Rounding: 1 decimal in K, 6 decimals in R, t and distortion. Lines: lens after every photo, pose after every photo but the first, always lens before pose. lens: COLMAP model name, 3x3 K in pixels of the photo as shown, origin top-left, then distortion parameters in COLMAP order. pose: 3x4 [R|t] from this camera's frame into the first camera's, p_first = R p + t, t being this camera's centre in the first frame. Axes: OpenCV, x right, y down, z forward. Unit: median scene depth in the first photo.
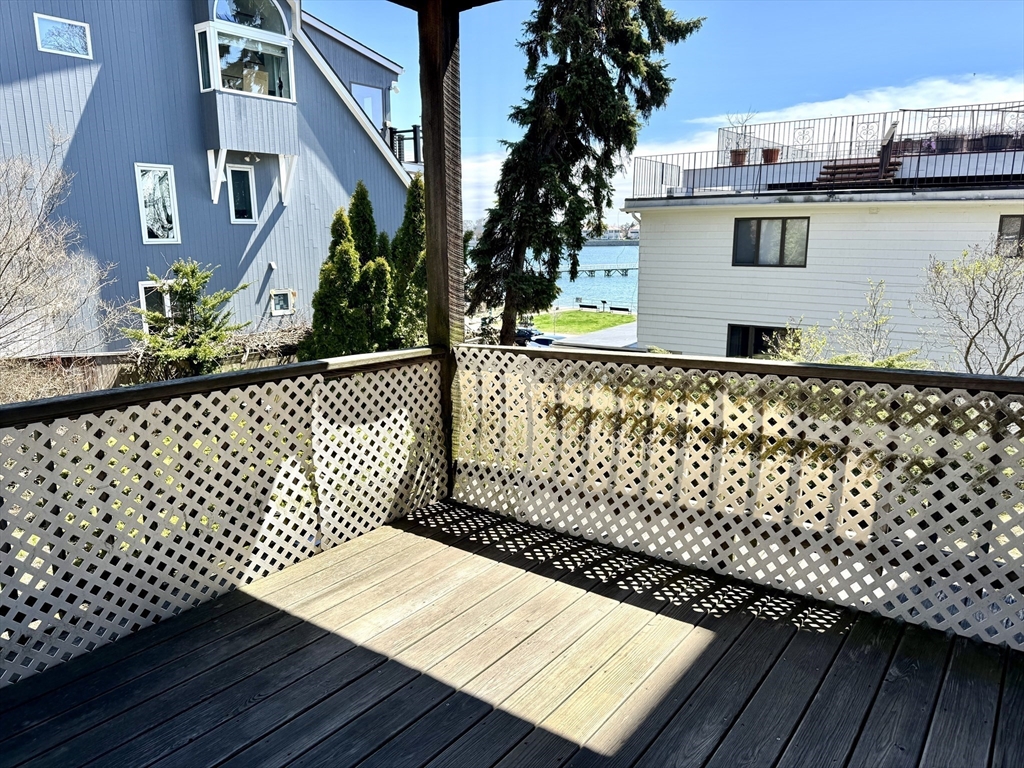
lens RADIAL K [[723.5, 0, 517.5], [0, 723.5, 363.1], [0, 0, 1]] dist [0.057737, -0.073104]
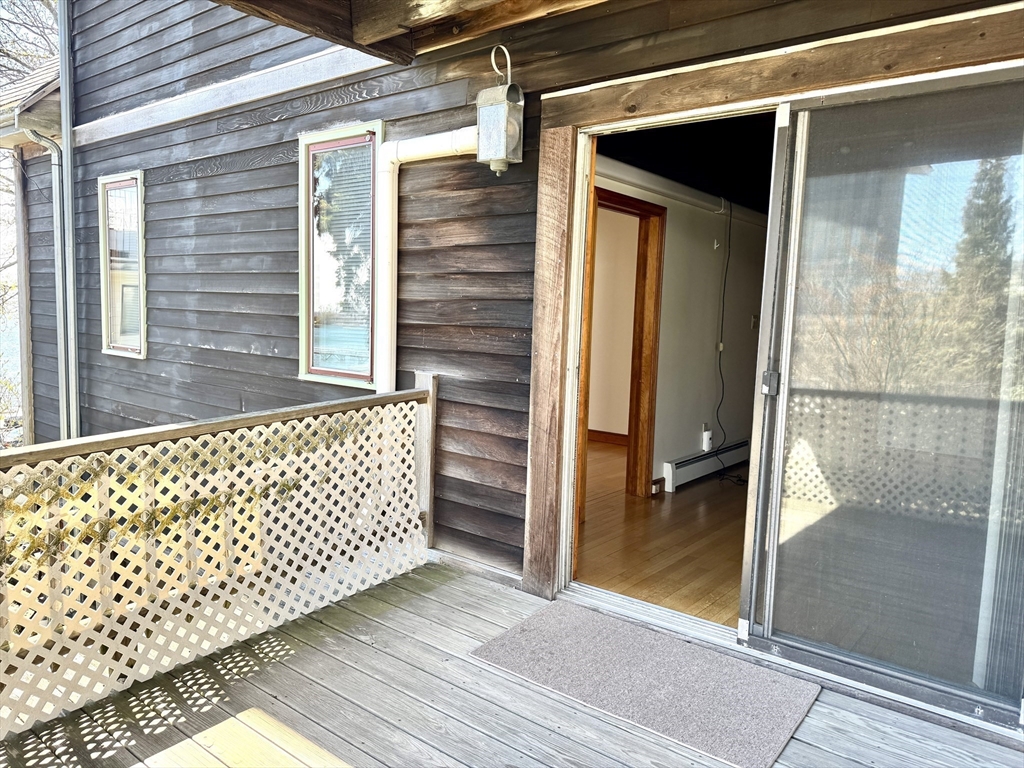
lens RADIAL K [[723.5, 0, 510.4], [0, 723.5, 384.4], [0, 0, 1]] dist [0.057737, -0.073104]
pose [[0.026052, -0.105444, 0.994084, -0.570251], [0.149150, 0.983701, 0.100434, -0.084019], [-0.988471, 0.145651, 0.041355, 0.515455]]
